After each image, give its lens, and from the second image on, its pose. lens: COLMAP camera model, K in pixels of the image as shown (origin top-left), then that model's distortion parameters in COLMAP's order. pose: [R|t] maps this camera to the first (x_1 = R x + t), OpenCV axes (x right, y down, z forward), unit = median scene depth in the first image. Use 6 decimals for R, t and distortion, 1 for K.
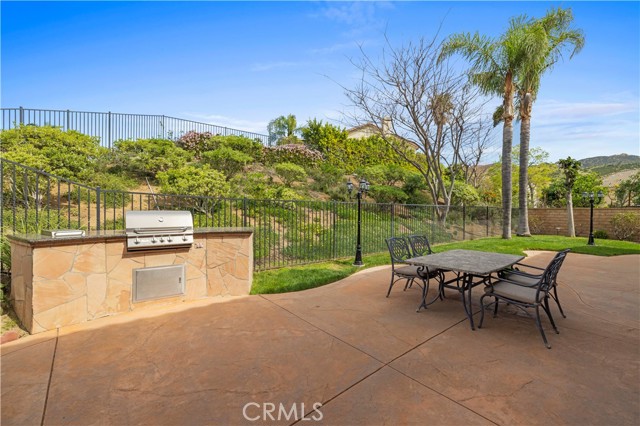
lens RADIAL K [[274.8, 0, 318.2], [0, 274.8, 213.2], [0, 0, 1]] dist [0.003226, -0.000065]
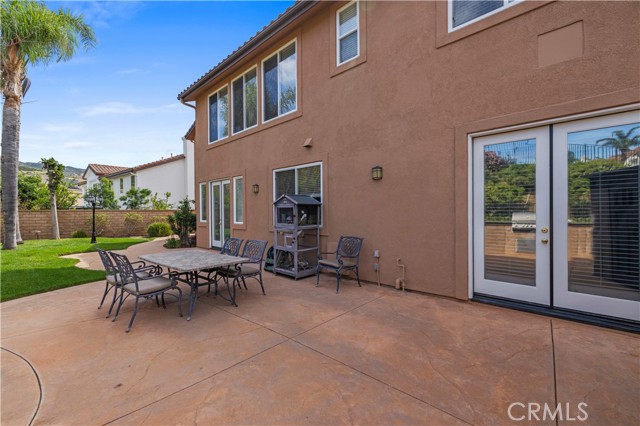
lens RADIAL K [[274.8, 0, 317.7], [0, 274.8, 211.8], [0, 0, 1]] dist [0.003226, -0.000065]
pose [[-0.168481, -0.003601, 0.985698, -0.797506], [0.011771, 0.999915, 0.005665, -0.027226], [-0.985635, 0.012557, -0.168424, 0.854499]]
